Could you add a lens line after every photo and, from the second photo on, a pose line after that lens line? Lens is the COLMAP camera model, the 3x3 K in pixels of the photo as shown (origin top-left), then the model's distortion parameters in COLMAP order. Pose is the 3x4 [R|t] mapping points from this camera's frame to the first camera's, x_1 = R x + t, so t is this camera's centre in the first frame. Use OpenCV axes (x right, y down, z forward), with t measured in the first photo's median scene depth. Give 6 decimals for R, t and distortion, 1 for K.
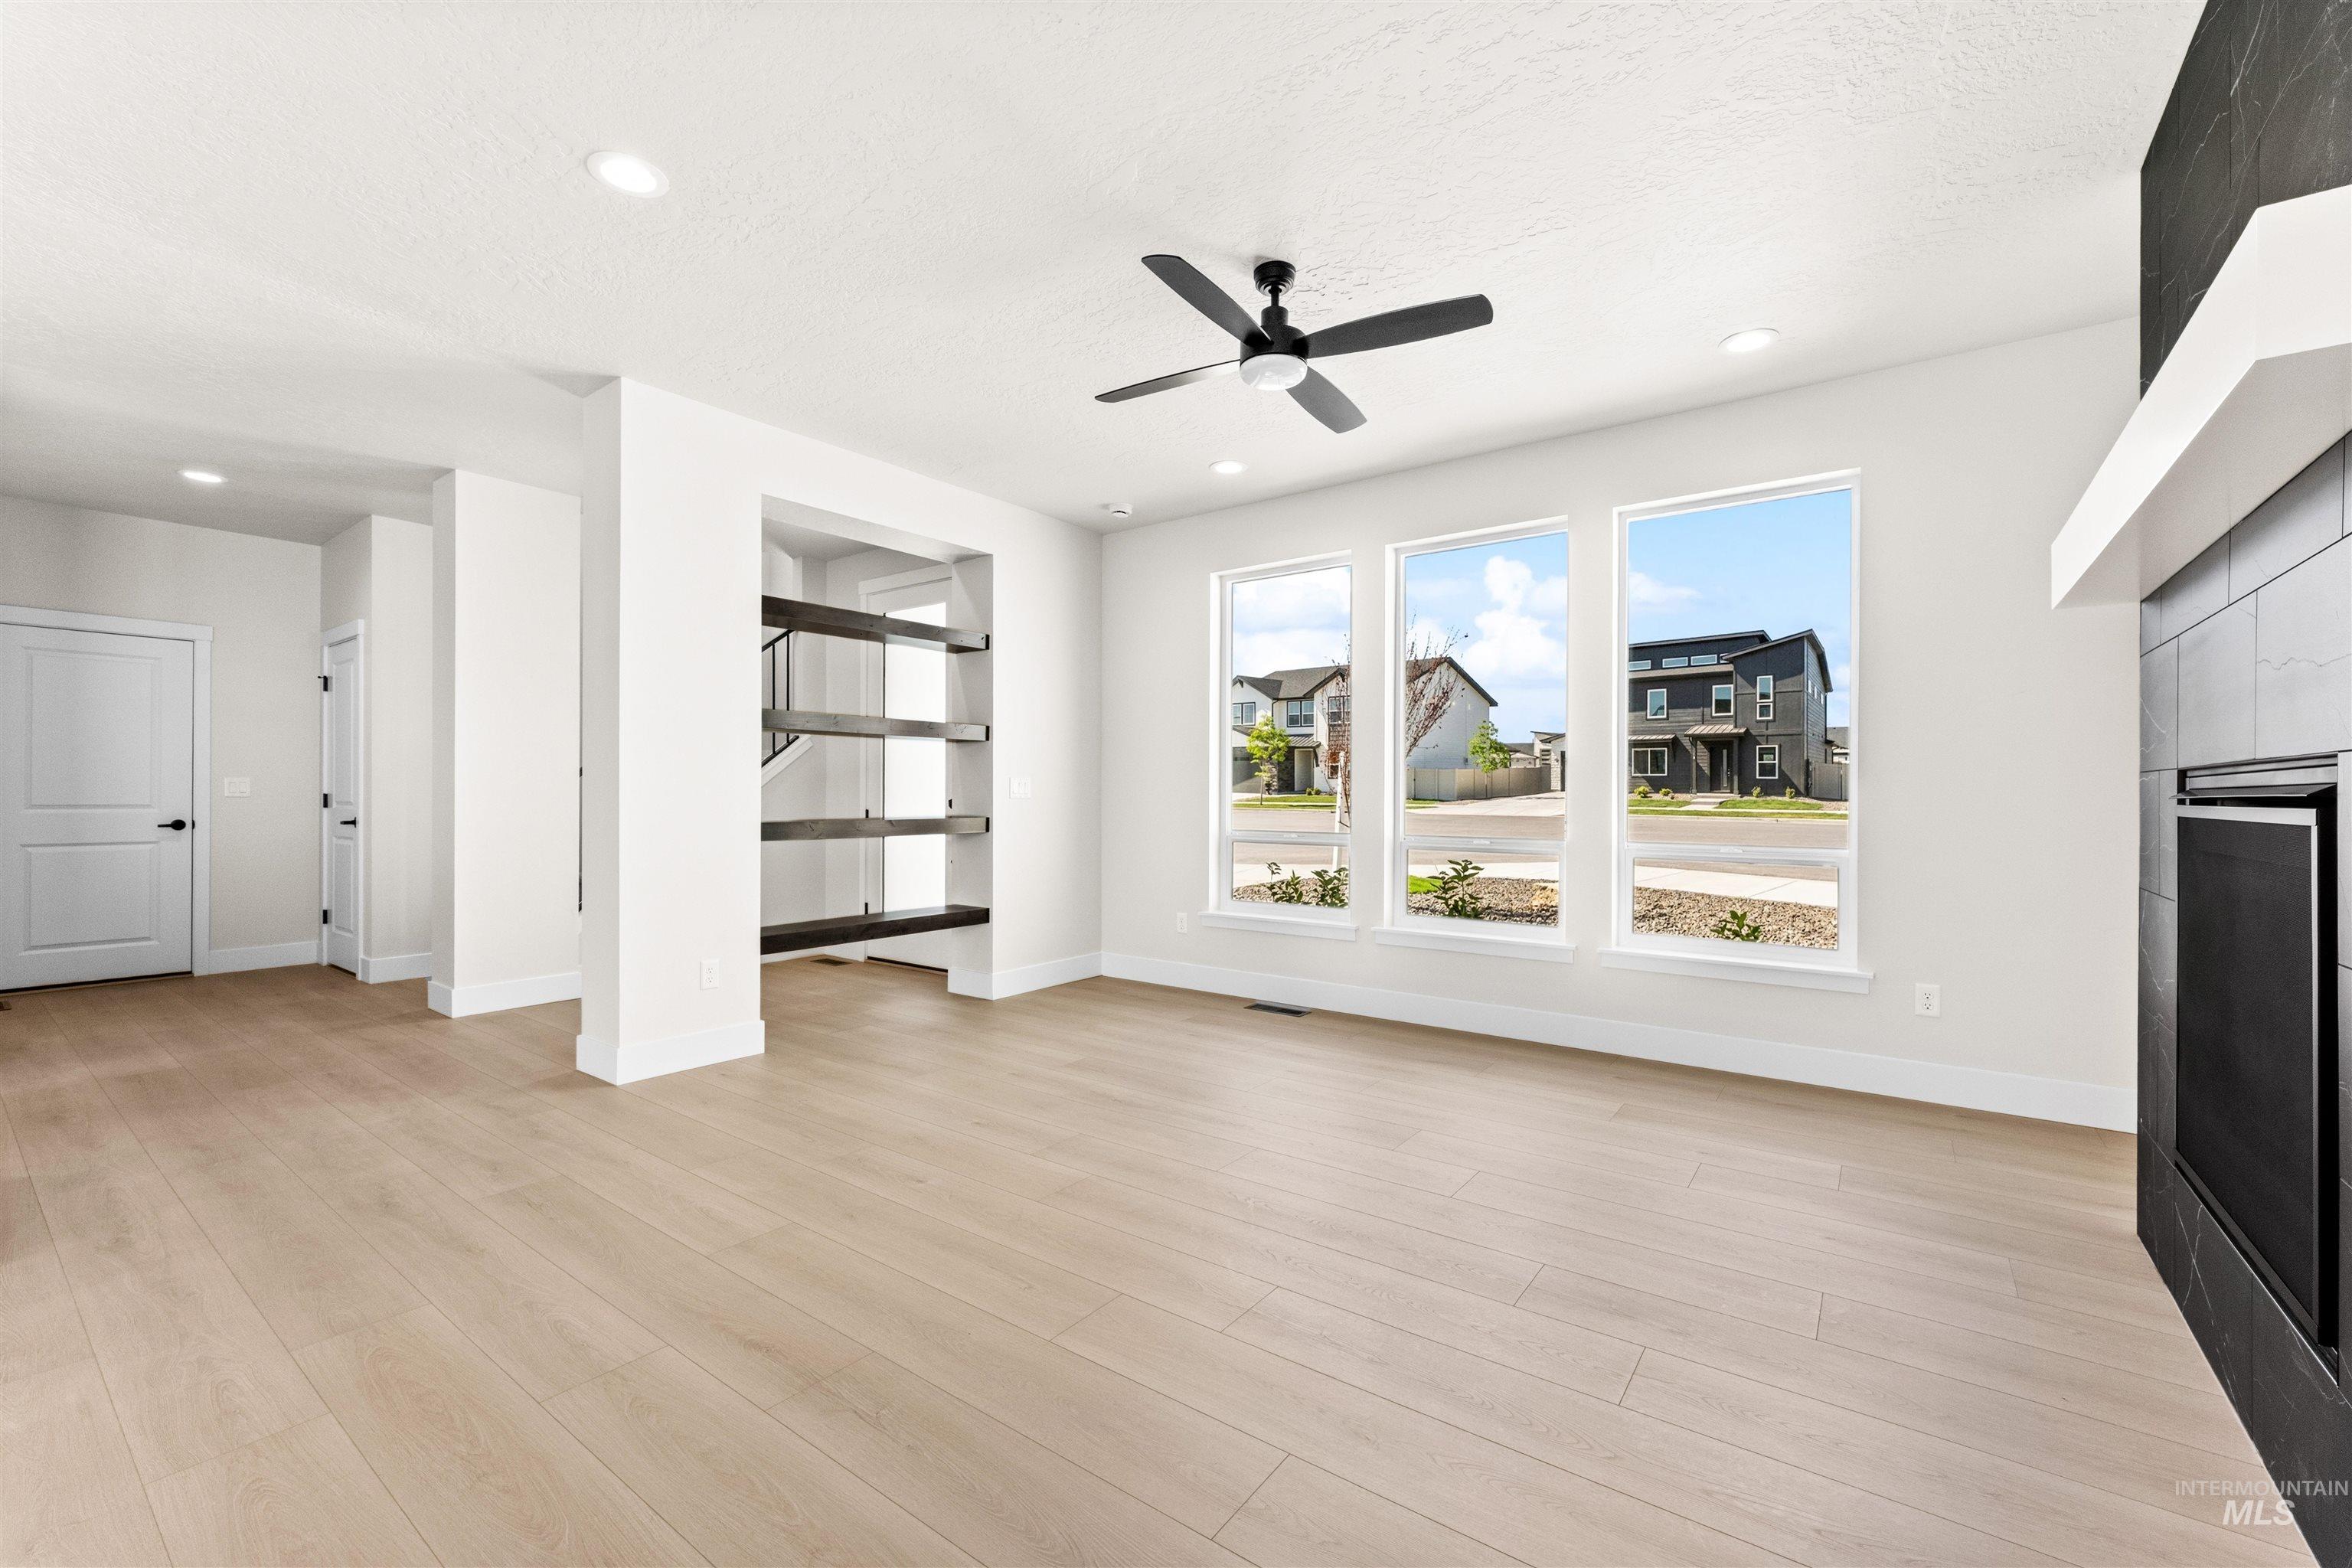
lens RADIAL K [[955.7, 0, 1179.5], [0, 955.7, 797.9], [0, 0, 1]] dist [0.004616, -0.001877]
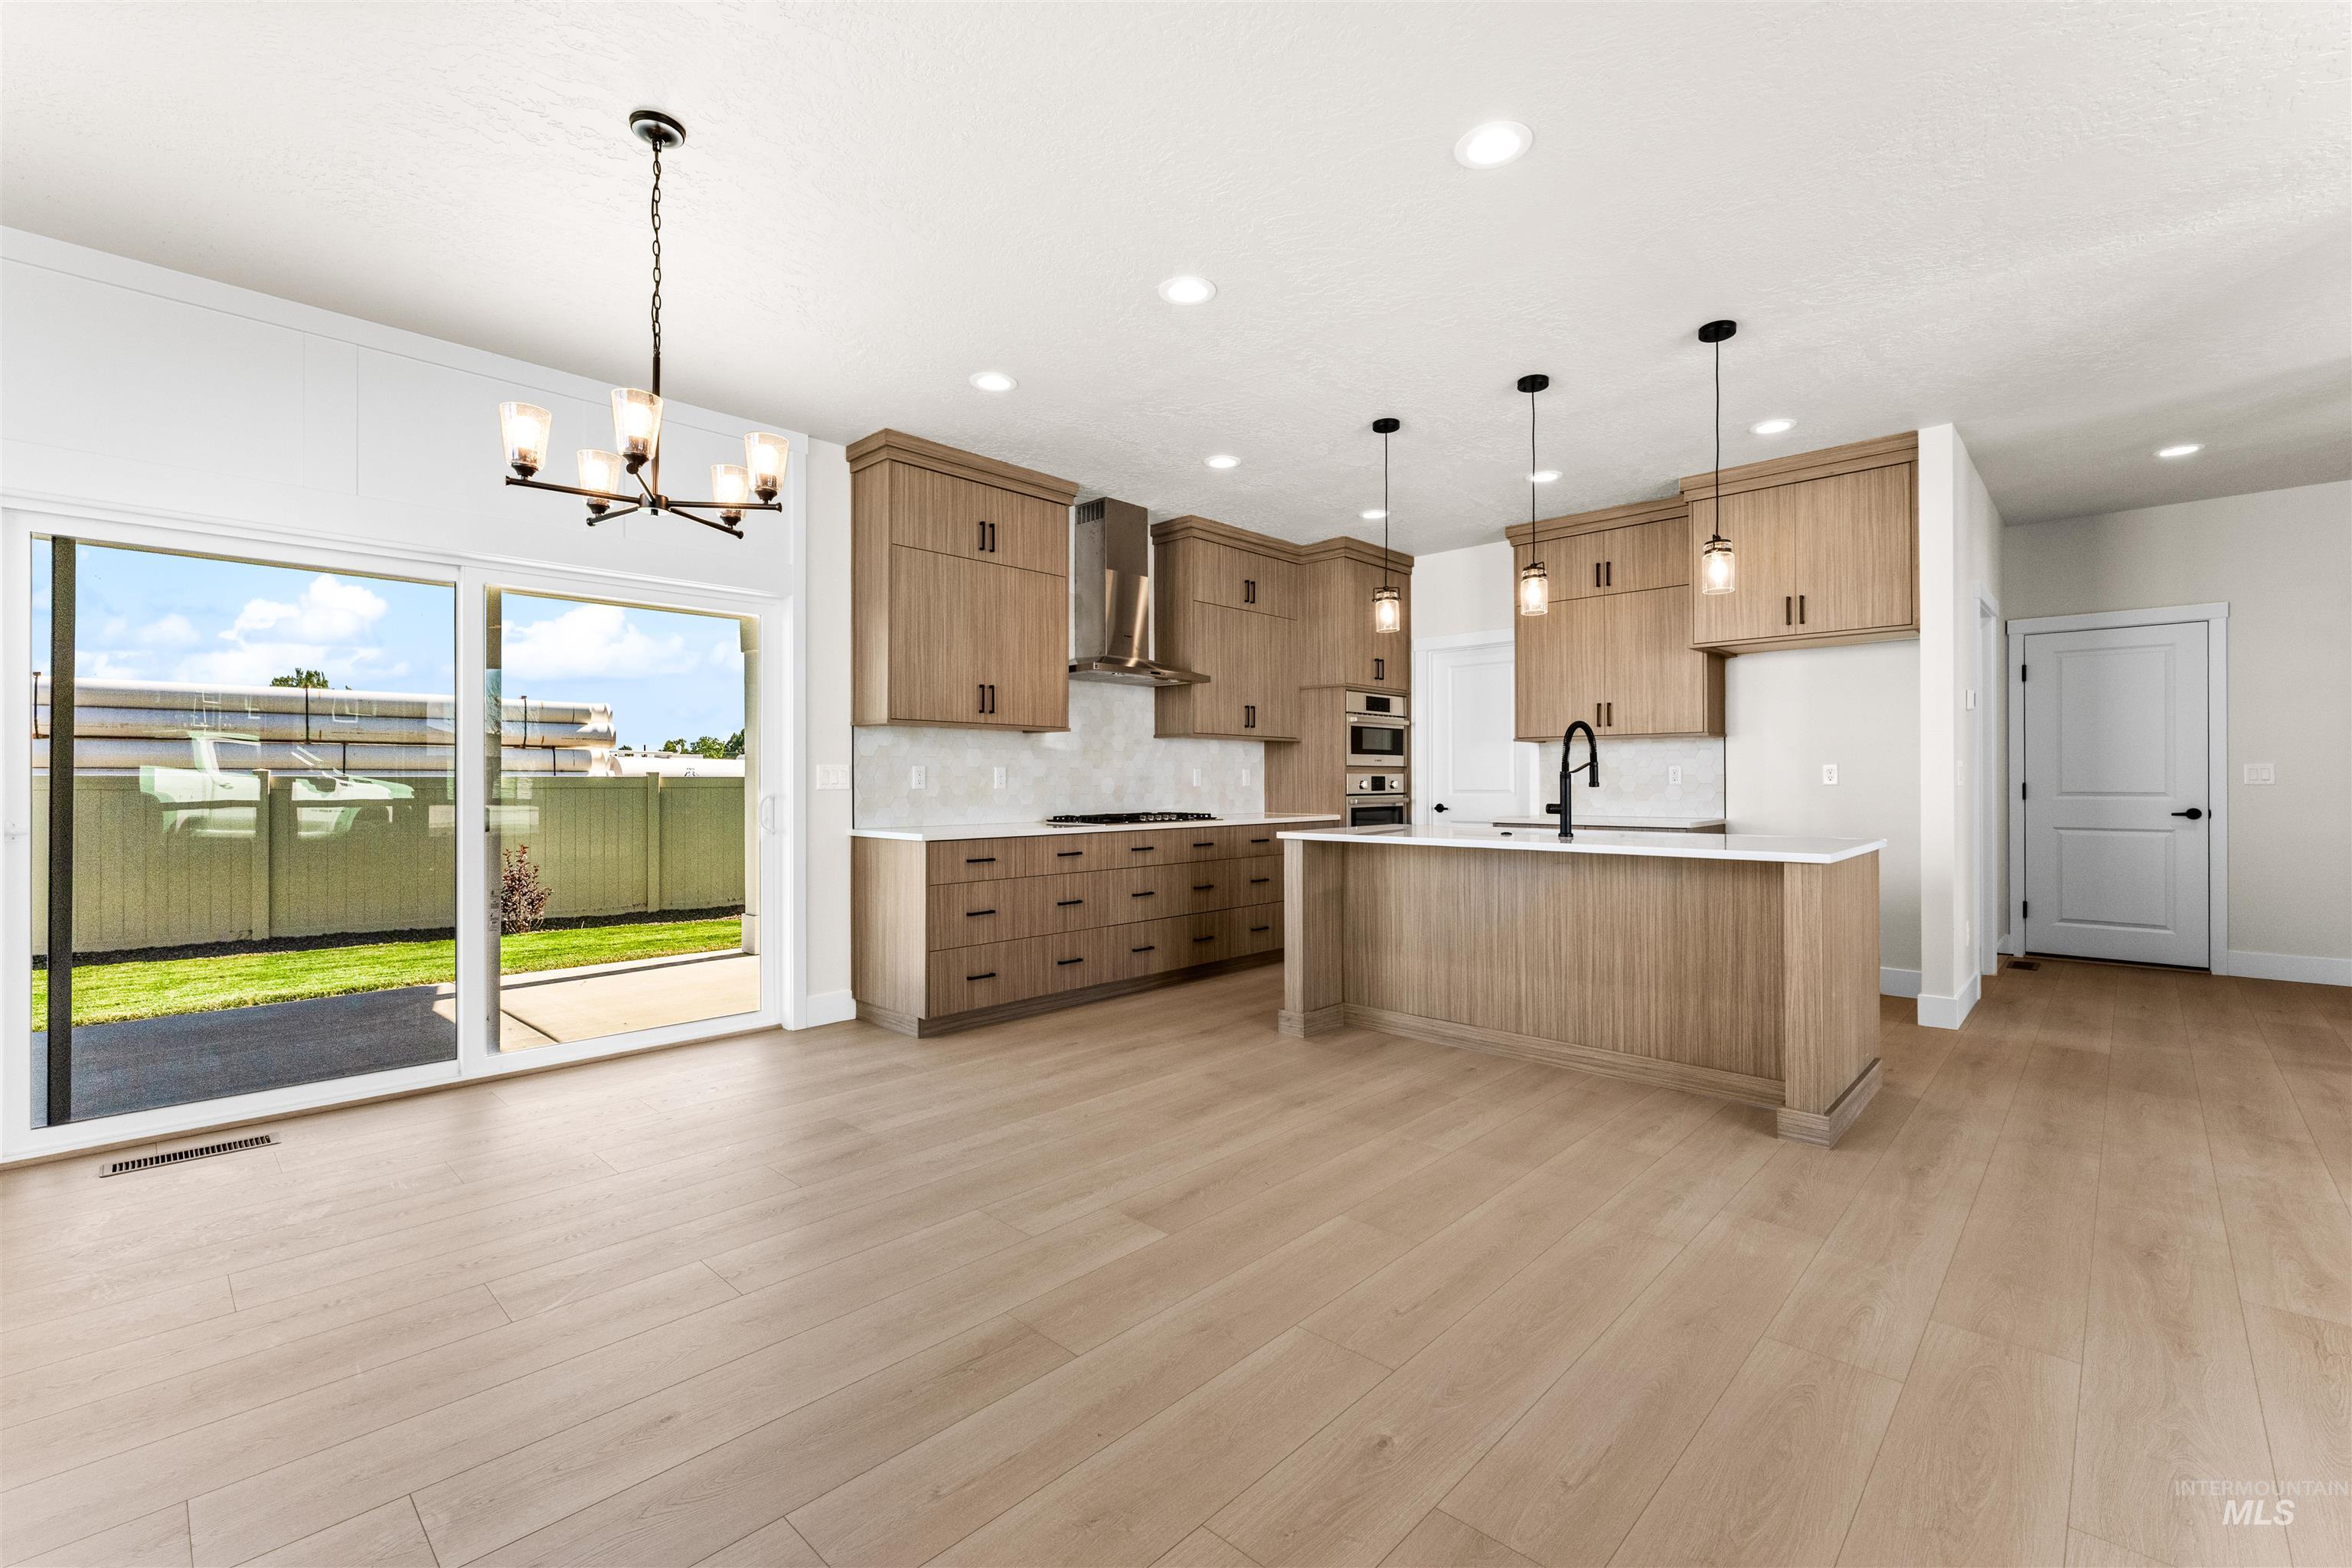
lens RADIAL K [[1000.4, 0, 1174.3], [0, 1000.4, 780.6], [0, 0, 1]] dist [0.000104, 0.000041]
pose [[-0.123749, -0.004167, -0.992305, 0.097117], [-0.000511, 0.999991, -0.004136, -0.000664], [0.992313, -0.000005, -0.123750, 0.122523]]
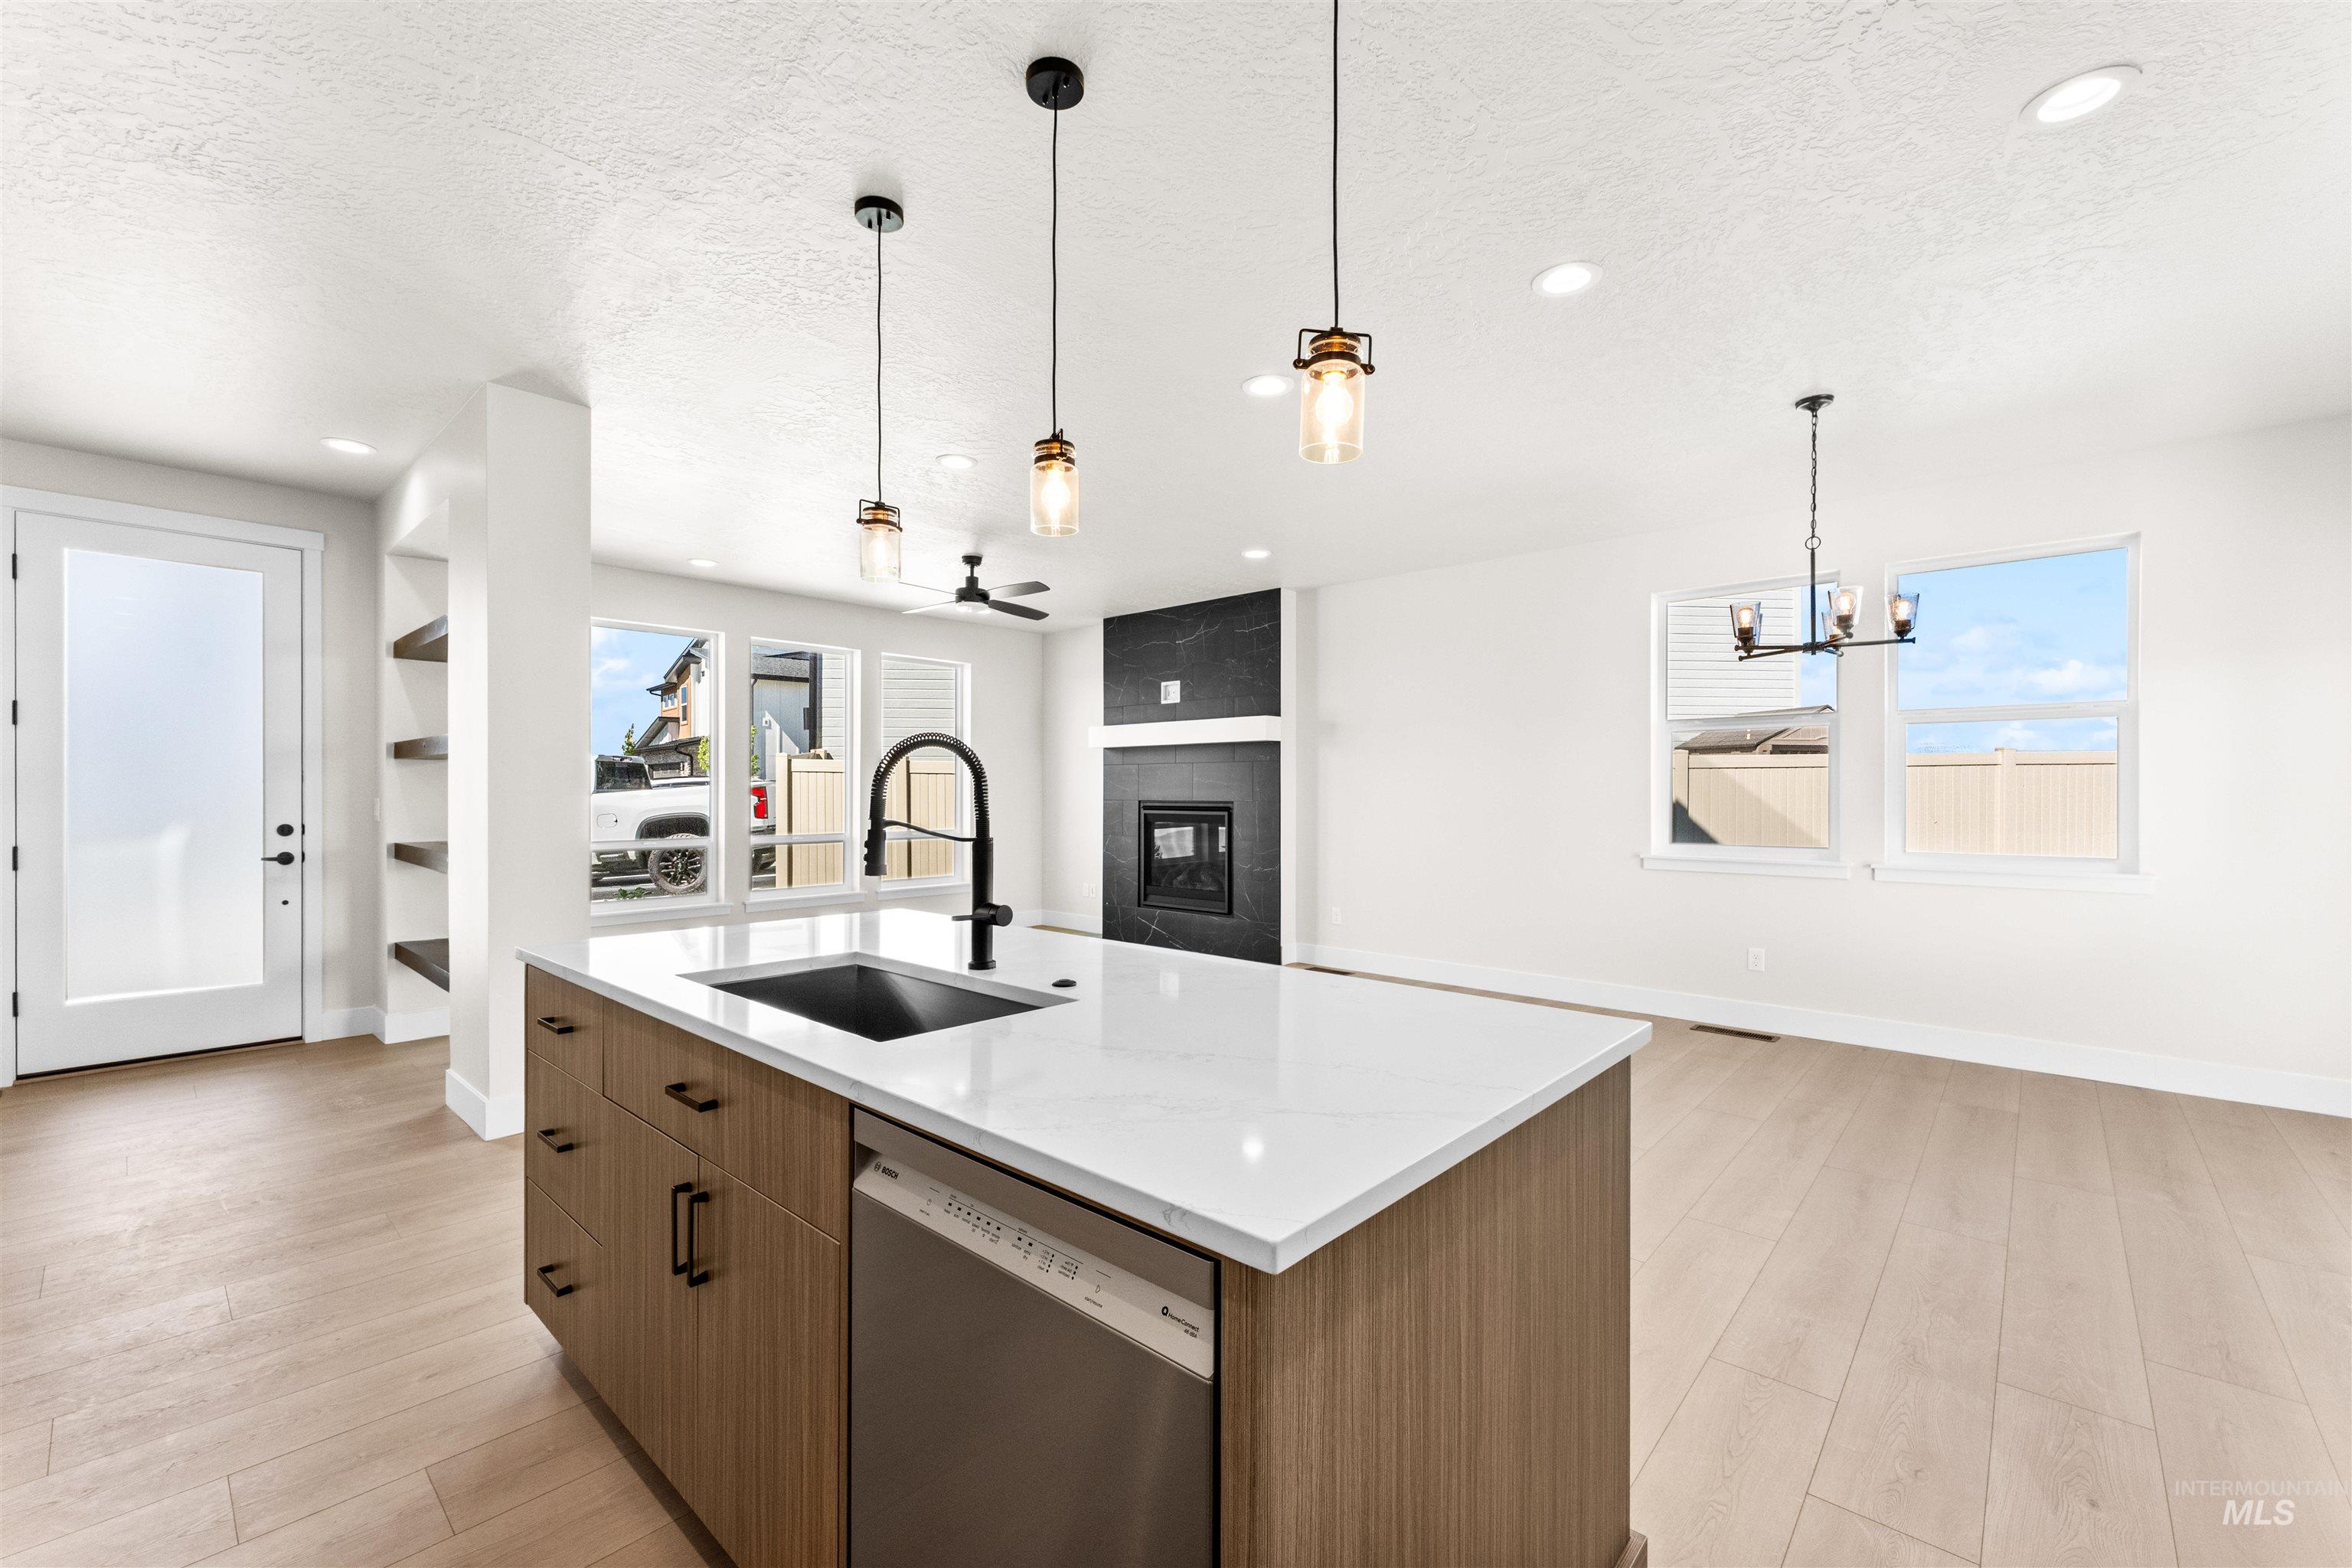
lens RADIAL K [[955.7, 0, 1163.3], [0, 955.7, 792.2], [0, 0, 1]] dist [0.004616, -0.001877]
pose [[0.103421, -0.003724, 0.994631, -1.129581], [0.001479, 0.999992, 0.003591, -0.032086], [-0.994637, 0.001099, 0.103426, 0.223841]]
